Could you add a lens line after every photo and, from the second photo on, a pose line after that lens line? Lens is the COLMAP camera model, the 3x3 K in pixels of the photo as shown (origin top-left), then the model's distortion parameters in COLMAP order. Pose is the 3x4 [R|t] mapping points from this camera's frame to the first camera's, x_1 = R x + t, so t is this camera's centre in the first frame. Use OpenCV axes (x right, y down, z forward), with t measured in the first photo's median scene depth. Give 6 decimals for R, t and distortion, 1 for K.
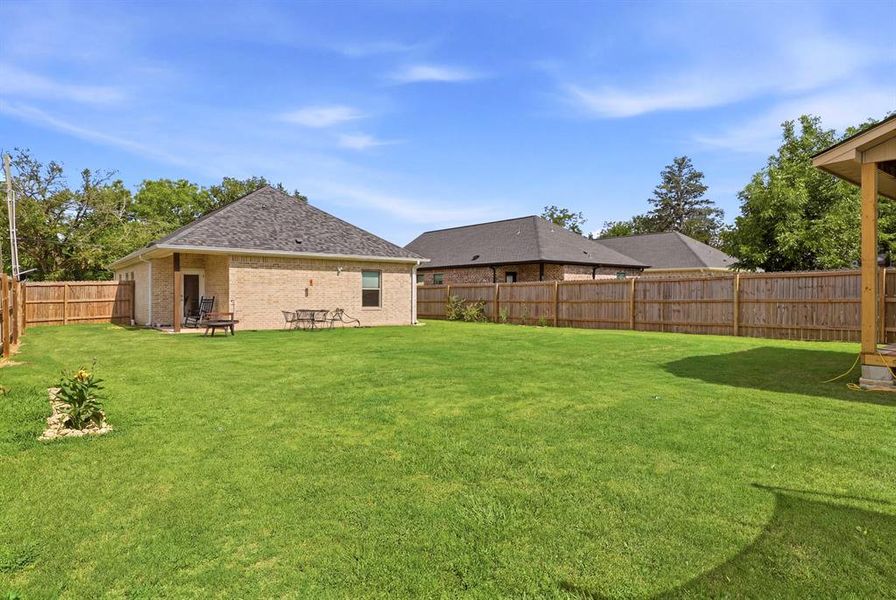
lens RADIAL K [[516.7, 0, 445.5], [0, 516.7, 297.0], [0, 0, 1]] dist [0.001389, 0.003201]
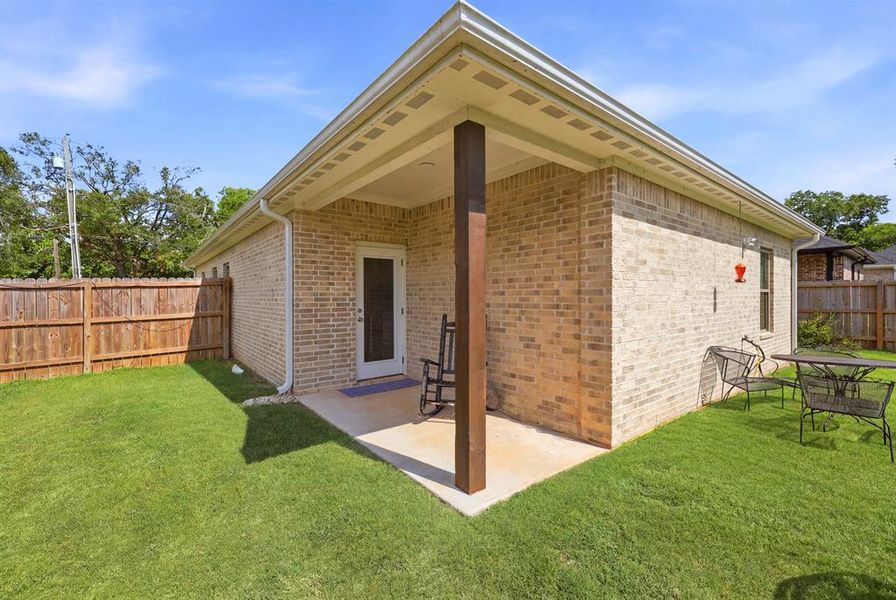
lens RADIAL K [[380.6, 0, 450.1], [0, 380.6, 298.7], [0, 0, 1]] dist [0.002011, 0.001116]
pose [[0.999833, -0.007195, 0.016818, -0.403640], [0.007159, 0.999972, 0.002219, -0.010296], [-0.016834, -0.002098, 0.999856, 0.637319]]
